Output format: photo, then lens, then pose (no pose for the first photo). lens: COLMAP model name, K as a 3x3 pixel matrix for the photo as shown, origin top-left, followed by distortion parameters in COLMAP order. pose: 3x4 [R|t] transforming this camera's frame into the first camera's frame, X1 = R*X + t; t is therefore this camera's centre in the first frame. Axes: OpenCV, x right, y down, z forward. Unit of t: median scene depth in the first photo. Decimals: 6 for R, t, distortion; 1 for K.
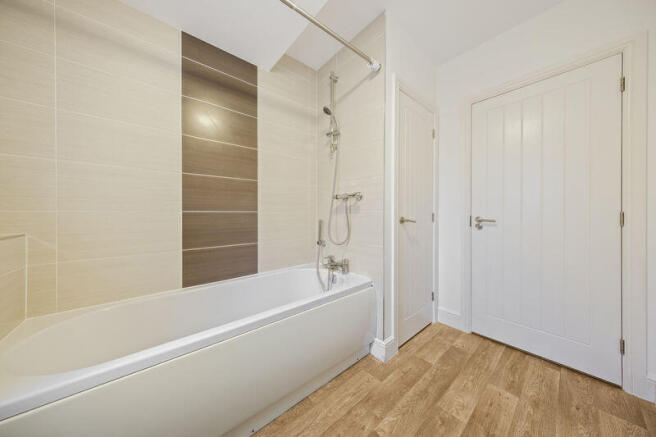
lens RADIAL K [[207.9, 0, 327.2], [0, 207.9, 213.8], [0, 0, 1]] dist [0.000369, 0.000009]
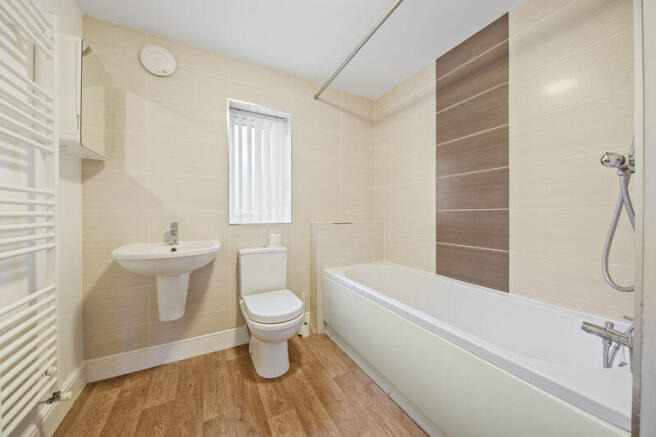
lens RADIAL K [[235.9, 0, 328.0], [0, 235.9, 218.5], [0, 0, 1]] dist [-0.000400, -0.000049]
pose [[-0.222822, 0.017366, -0.974704, 0.766860], [-0.004053, 0.999816, 0.018740, 0.012145], [0.974851, 0.008126, -0.222711, 0.692959]]
